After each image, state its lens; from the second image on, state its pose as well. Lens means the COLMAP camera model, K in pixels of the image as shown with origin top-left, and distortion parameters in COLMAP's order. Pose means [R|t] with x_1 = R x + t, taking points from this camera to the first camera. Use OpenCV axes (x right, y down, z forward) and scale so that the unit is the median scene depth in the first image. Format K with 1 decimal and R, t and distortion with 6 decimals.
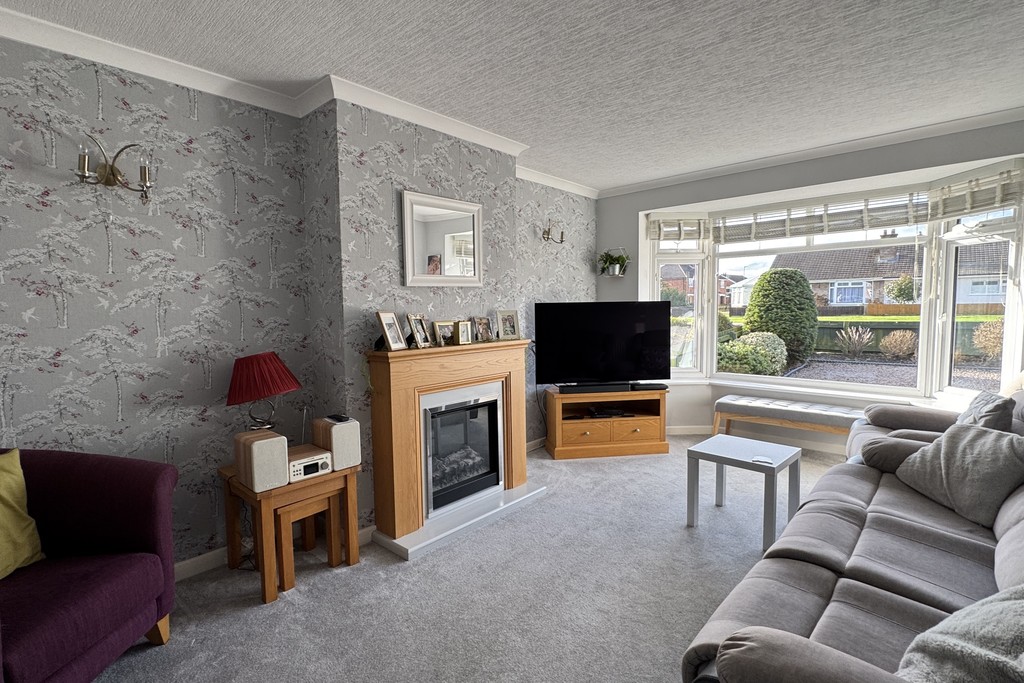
lens RADIAL K [[479.9, 0, 487.6], [0, 479.9, 341.9], [0, 0, 1]] dist [-0.001967, 0.000880]
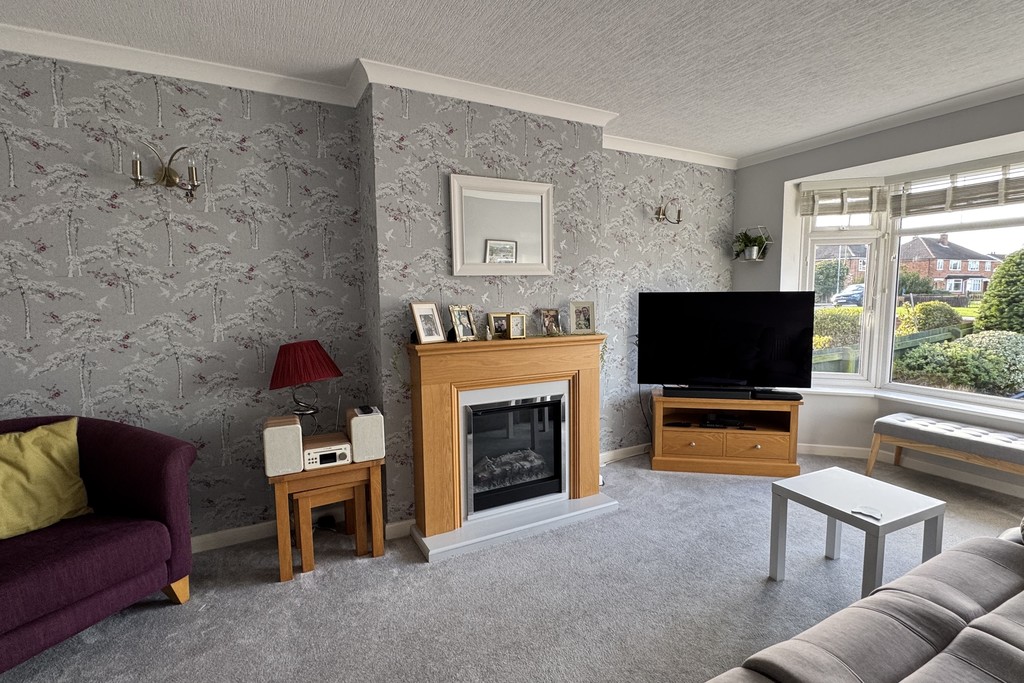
lens RADIAL K [[479.9, 0, 535.2], [0, 479.9, 341.2], [0, 0, 1]] dist [-0.001967, 0.000880]
pose [[0.953426, 0.040152, -0.298943, 0.273582], [-0.030634, 0.998865, 0.036460, -0.025899], [0.300068, -0.025604, 0.953574, 0.139056]]
